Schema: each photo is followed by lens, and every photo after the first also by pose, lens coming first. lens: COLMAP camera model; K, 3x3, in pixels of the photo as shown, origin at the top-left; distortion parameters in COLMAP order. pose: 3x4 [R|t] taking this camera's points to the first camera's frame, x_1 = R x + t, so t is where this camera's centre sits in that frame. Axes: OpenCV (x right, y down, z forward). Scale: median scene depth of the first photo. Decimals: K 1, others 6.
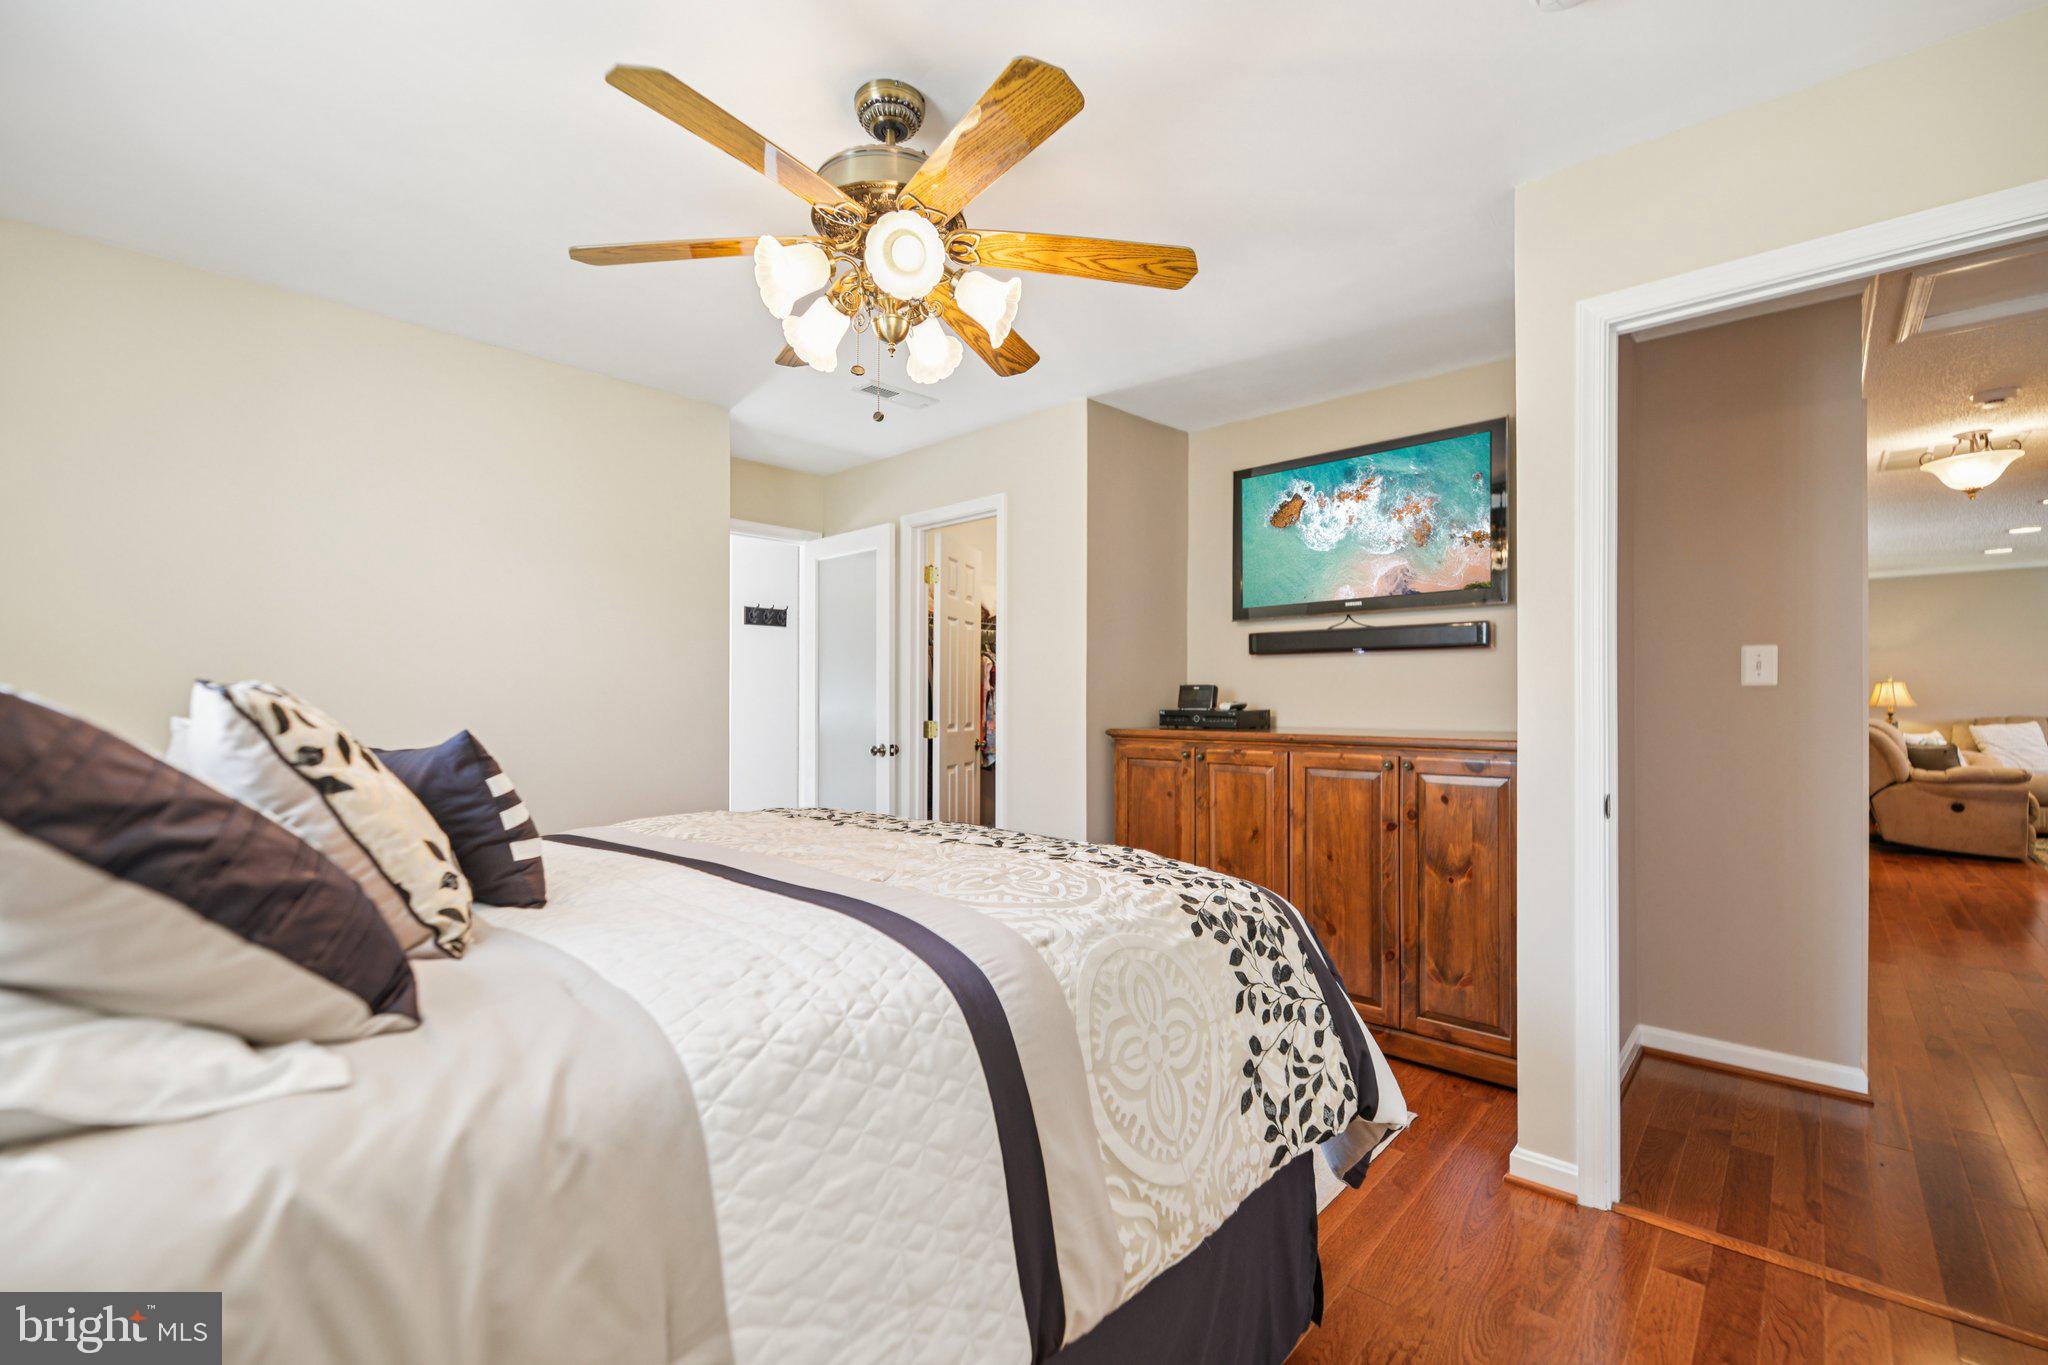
lens RADIAL K [[861.4, 0, 1035.9], [0, 861.4, 697.3], [0, 0, 1]] dist [-0.002279, -0.001712]
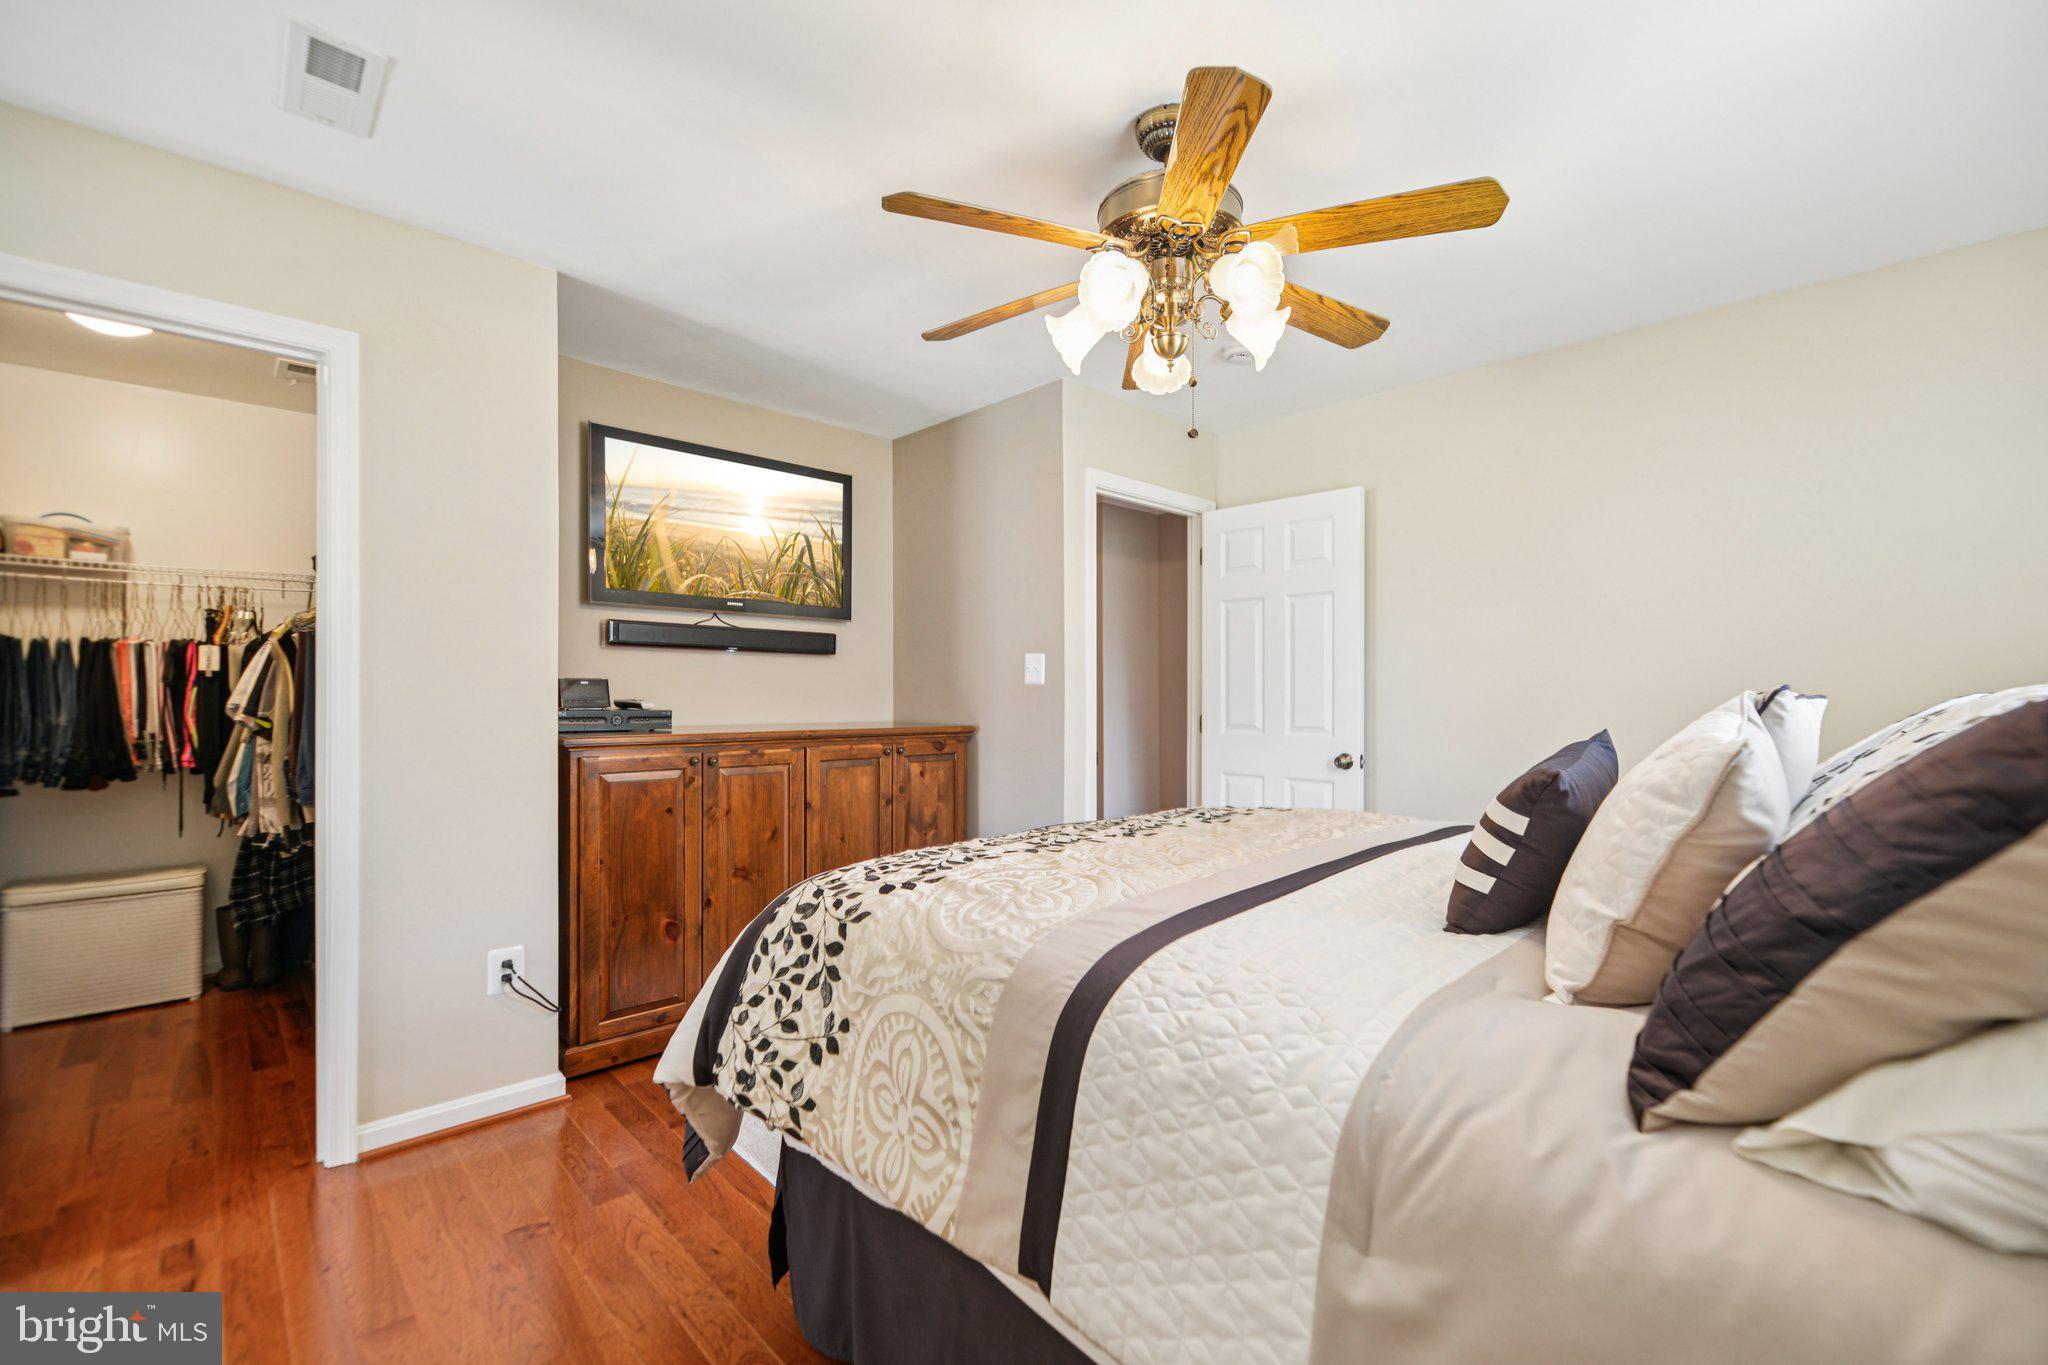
lens RADIAL K [[861.4, 0, 1031.8], [0, 861.4, 700.9], [0, 0, 1]] dist [-0.002279, -0.001712]
pose [[0.075425, -0.008639, 0.997114, -0.693013], [-0.006533, 0.999937, 0.009158, -0.004369], [-0.997130, -0.007205, 0.075363, 0.621991]]
